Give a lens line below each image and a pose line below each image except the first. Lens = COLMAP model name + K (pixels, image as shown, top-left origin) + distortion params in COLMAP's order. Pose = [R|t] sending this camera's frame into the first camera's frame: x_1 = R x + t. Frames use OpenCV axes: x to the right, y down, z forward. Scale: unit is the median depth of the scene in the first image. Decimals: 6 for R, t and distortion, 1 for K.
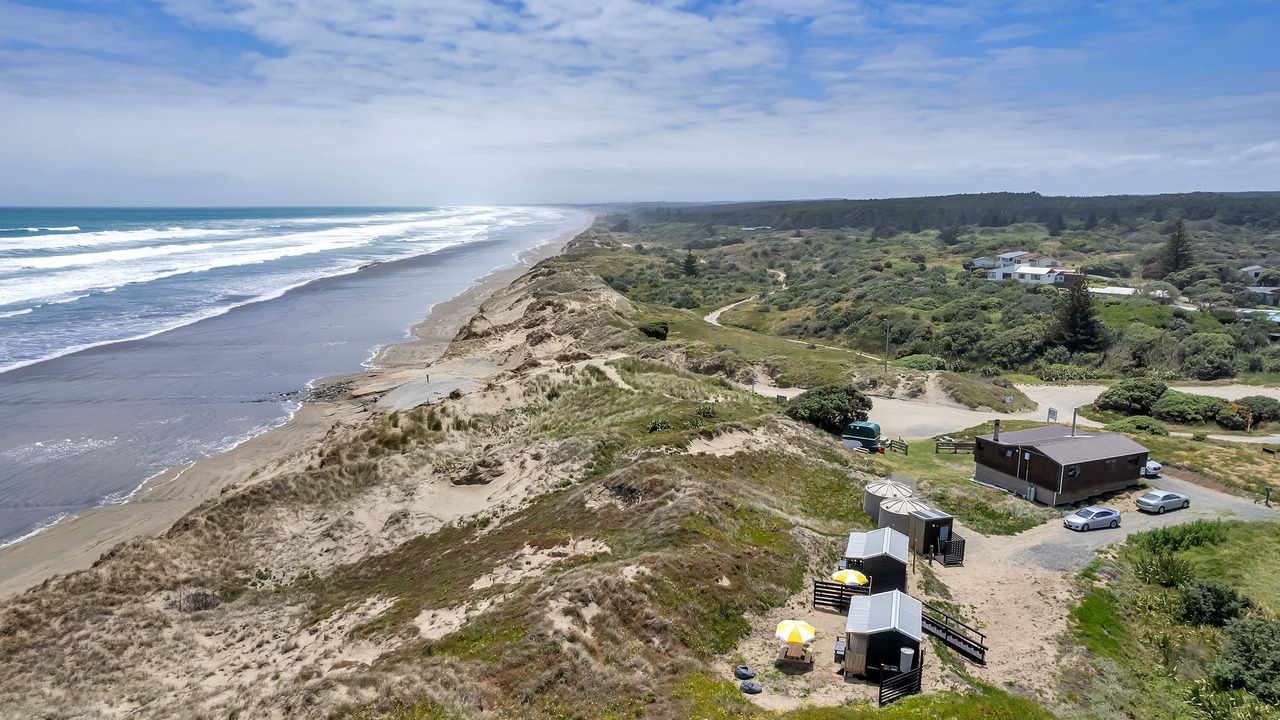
lens RADIAL K [[829.2, 0, 640.0], [0, 829.2, 360.0], [0, 0, 1]] dist [-0.030461, 0.001669]
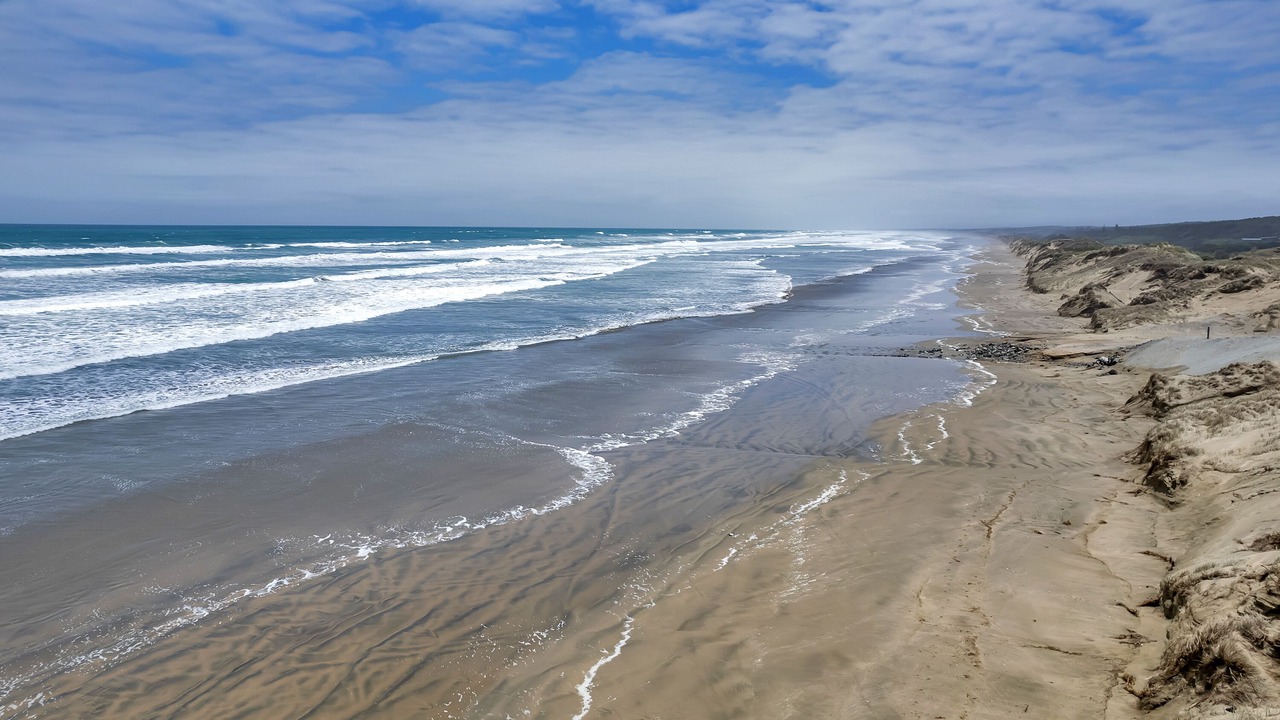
lens RADIAL K [[829.2, 0, 640.0], [0, 829.2, 360.0], [0, 0, 1]] dist [-0.030461, 0.001669]
pose [[0.907496, 0.062051, -0.415452, -0.677885], [-0.075410, 0.997027, -0.015808, 0.149019], [0.413236, 0.045675, 0.909478, 0.434935]]
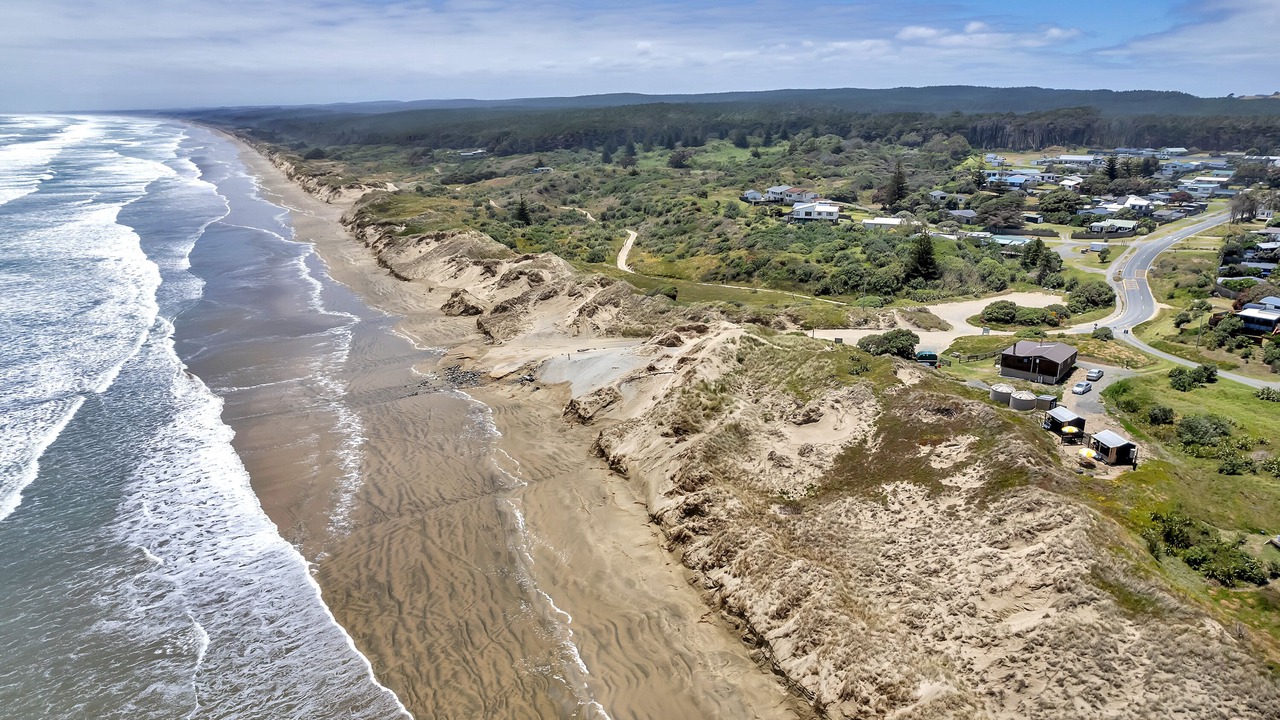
lens RADIAL K [[829.2, 0, 640.0], [0, 829.2, 360.0], [0, 0, 1]] dist [-0.030461, 0.001669]
pose [[0.904080, -0.141957, 0.403098, -1.179794], [0.093447, 0.986060, 0.137669, -0.244583], [-0.417022, -0.086795, 0.904743, -0.384463]]
